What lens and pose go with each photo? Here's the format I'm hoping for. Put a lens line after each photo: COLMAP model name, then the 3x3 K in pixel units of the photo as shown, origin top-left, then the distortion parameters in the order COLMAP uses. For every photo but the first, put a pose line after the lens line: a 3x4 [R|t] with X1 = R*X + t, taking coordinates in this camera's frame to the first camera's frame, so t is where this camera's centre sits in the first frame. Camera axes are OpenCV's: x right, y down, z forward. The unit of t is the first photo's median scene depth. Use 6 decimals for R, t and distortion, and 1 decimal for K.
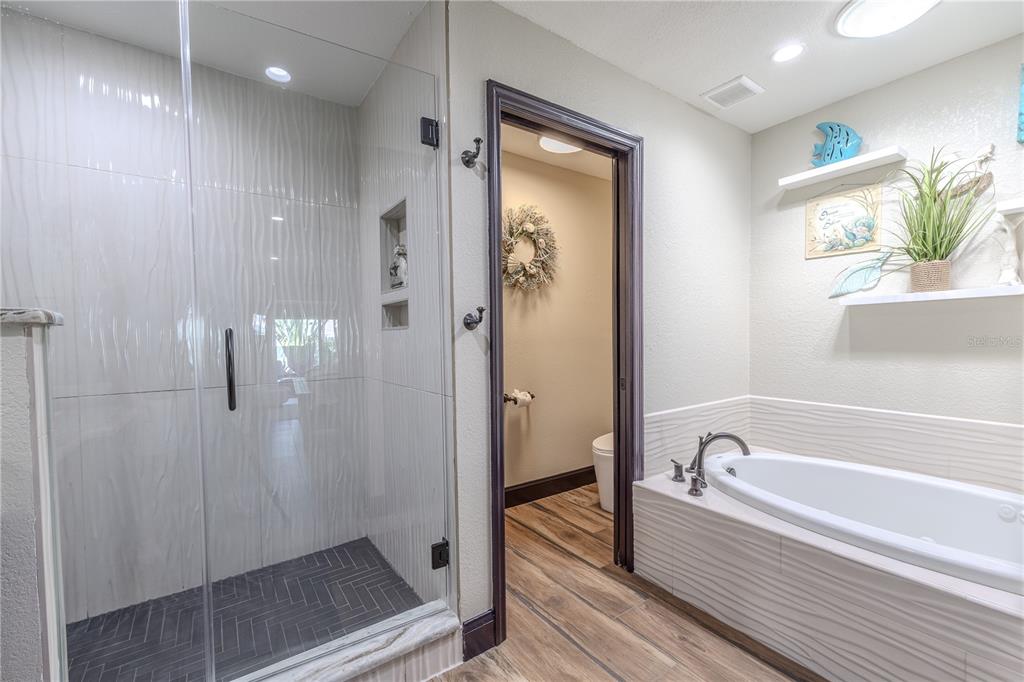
lens RADIAL K [[432.3, 0, 507.7], [0, 432.3, 347.4], [0, 0, 1]] dist [-0.000959, -0.000022]
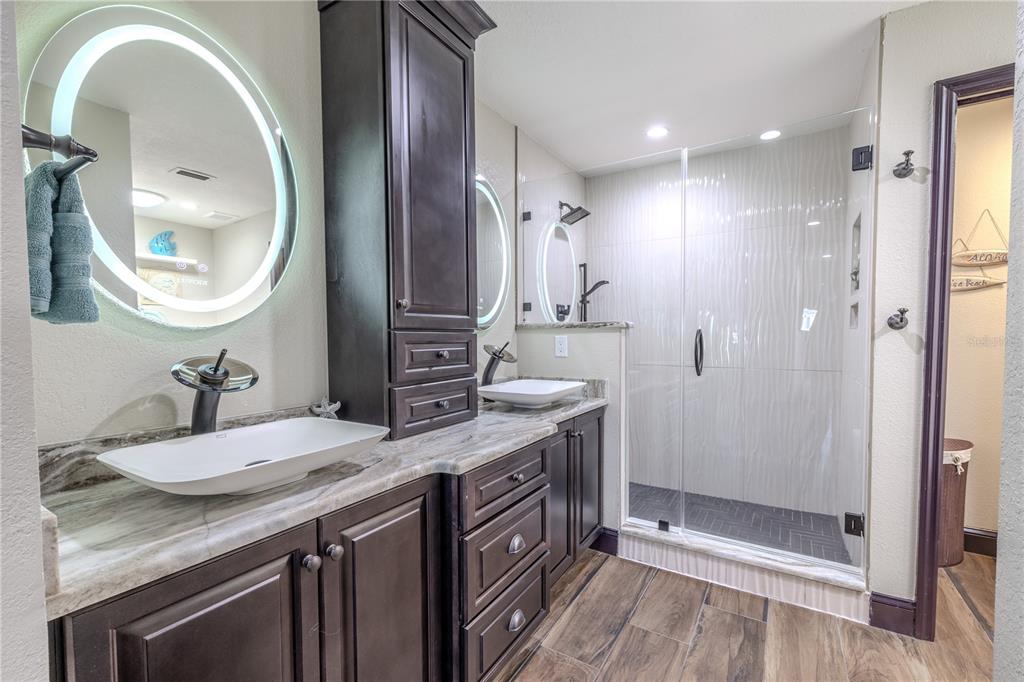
lens RADIAL K [[436.8, 0, 507.7], [0, 436.8, 352.5], [0, 0, 1]] dist [0.001013, 0.001118]
pose [[0.377021, 0.050123, -0.924847, 0.555105], [-0.030969, 0.998659, 0.041498, 0.002005], [0.925687, 0.012996, 0.378068, -0.306432]]
